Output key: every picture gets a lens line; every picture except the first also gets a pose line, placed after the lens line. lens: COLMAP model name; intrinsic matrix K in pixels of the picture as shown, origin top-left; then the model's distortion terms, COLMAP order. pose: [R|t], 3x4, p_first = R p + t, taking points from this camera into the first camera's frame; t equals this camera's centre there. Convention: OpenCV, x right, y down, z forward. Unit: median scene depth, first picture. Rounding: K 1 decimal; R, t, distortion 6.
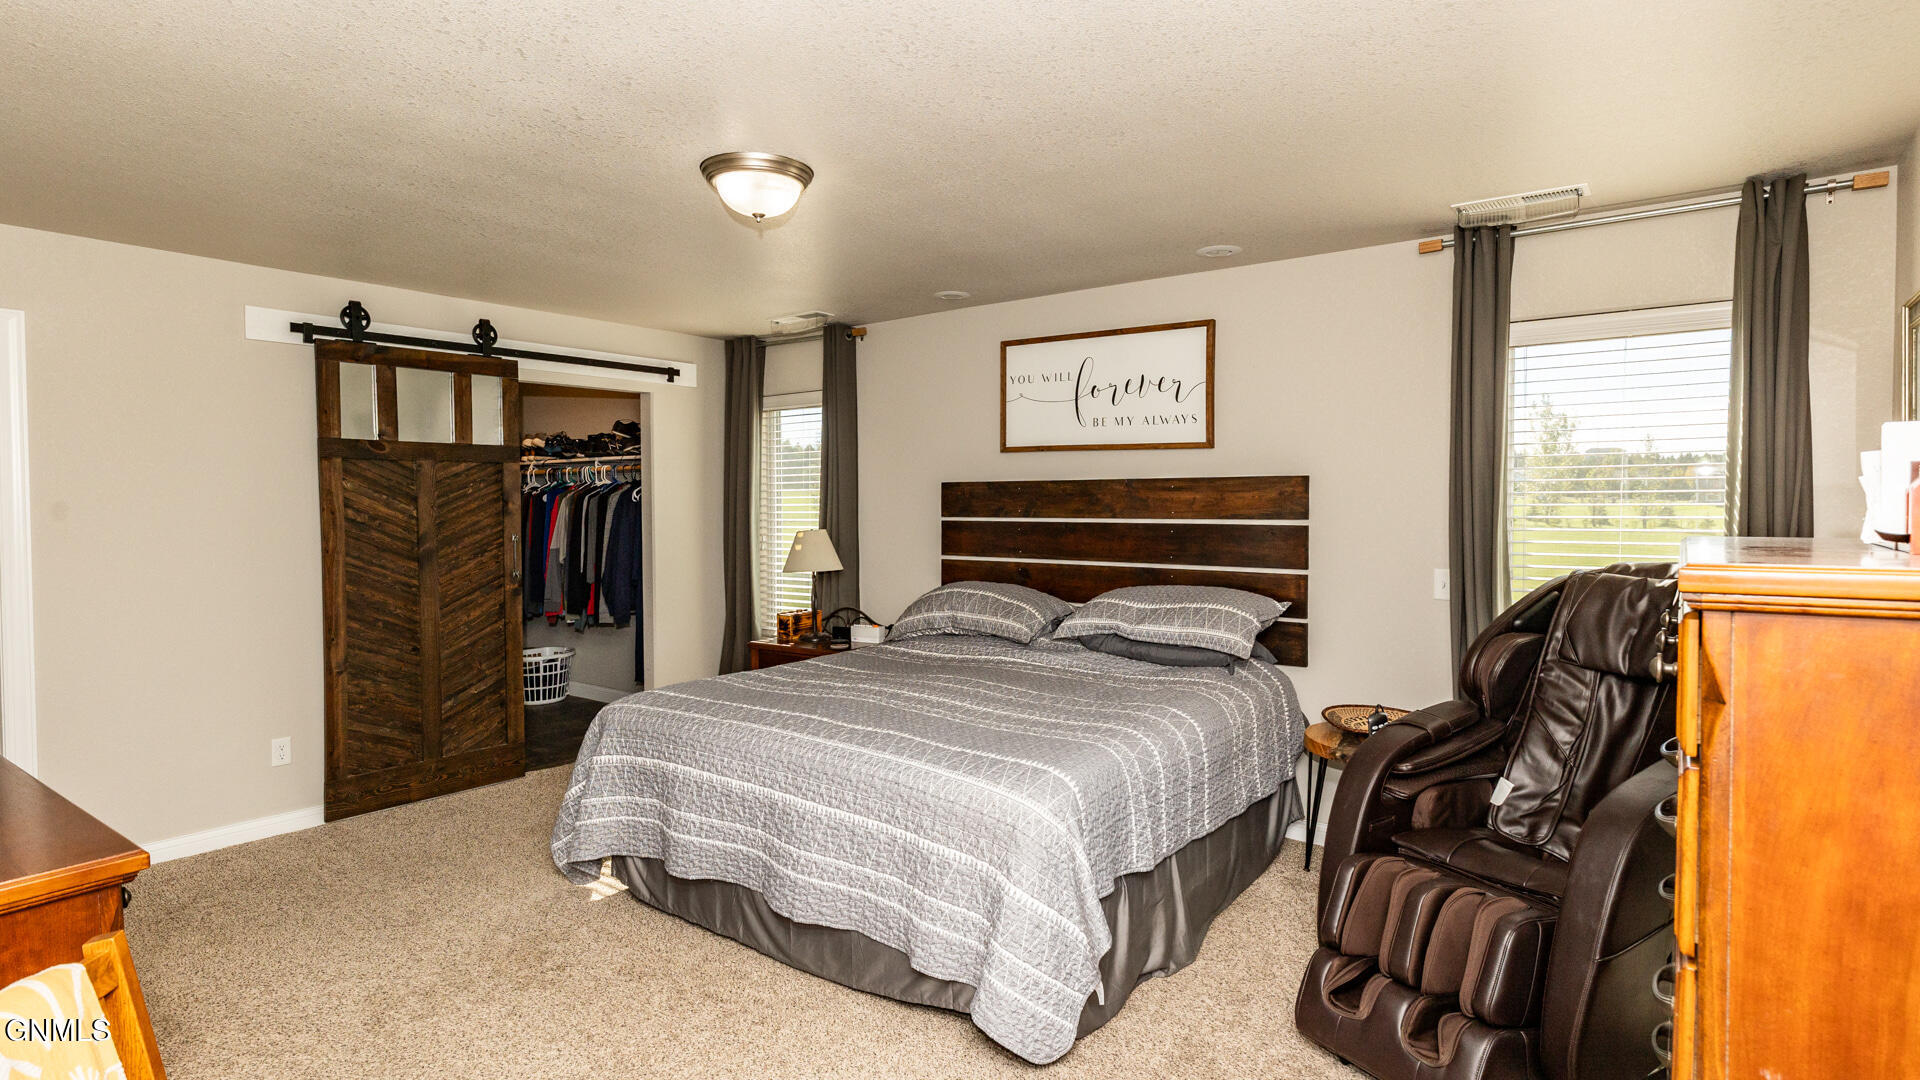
lens RADIAL K [[969.7, 0, 985.7], [0, 969.7, 472.9], [0, 0, 1]] dist [0.000386, -0.000585]
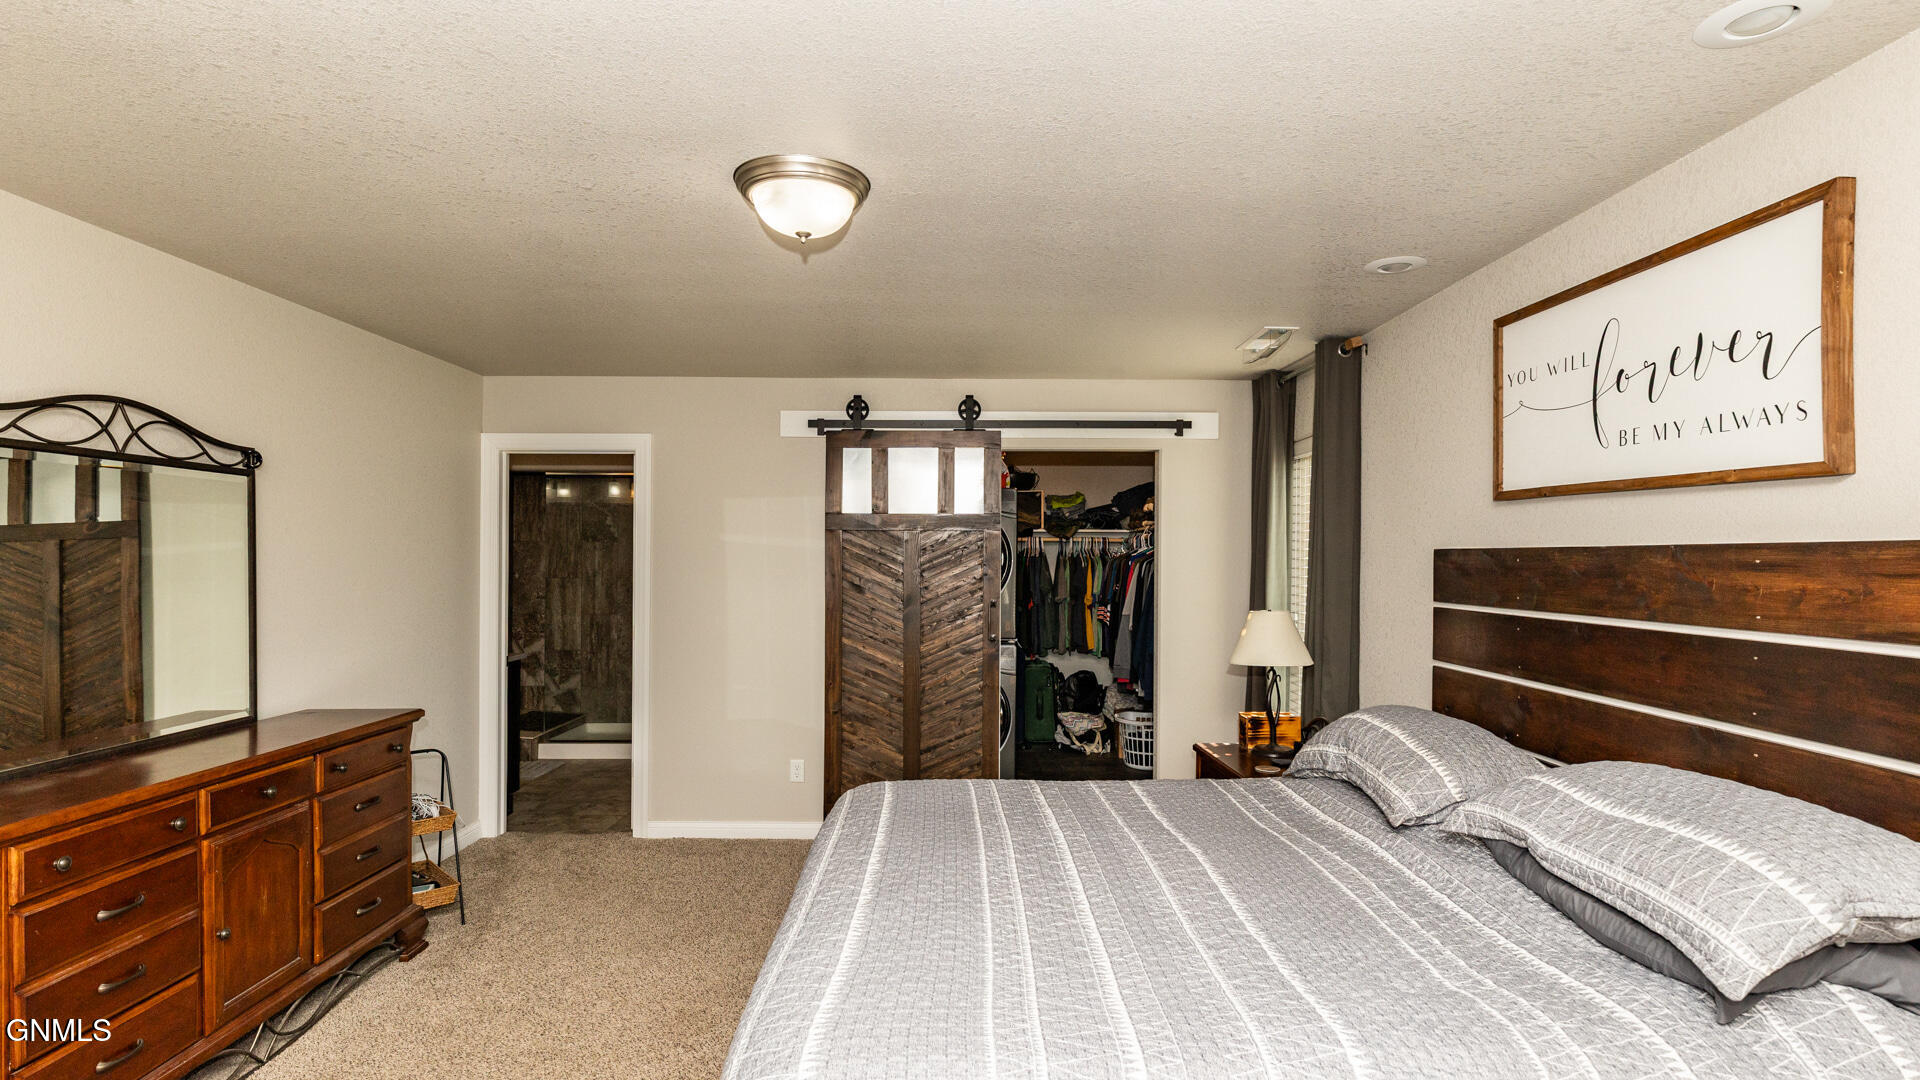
lens RADIAL K [[938.1, 0, 959.1], [0, 938.1, 518.2], [0, 0, 1]] dist [-0.001079, -0.000745]
pose [[0.592681, -0.026045, -0.805016, 0.312851], [0.014035, 0.999659, -0.022009, -0.002069], [0.805315, 0.001746, 0.592845, 0.405538]]
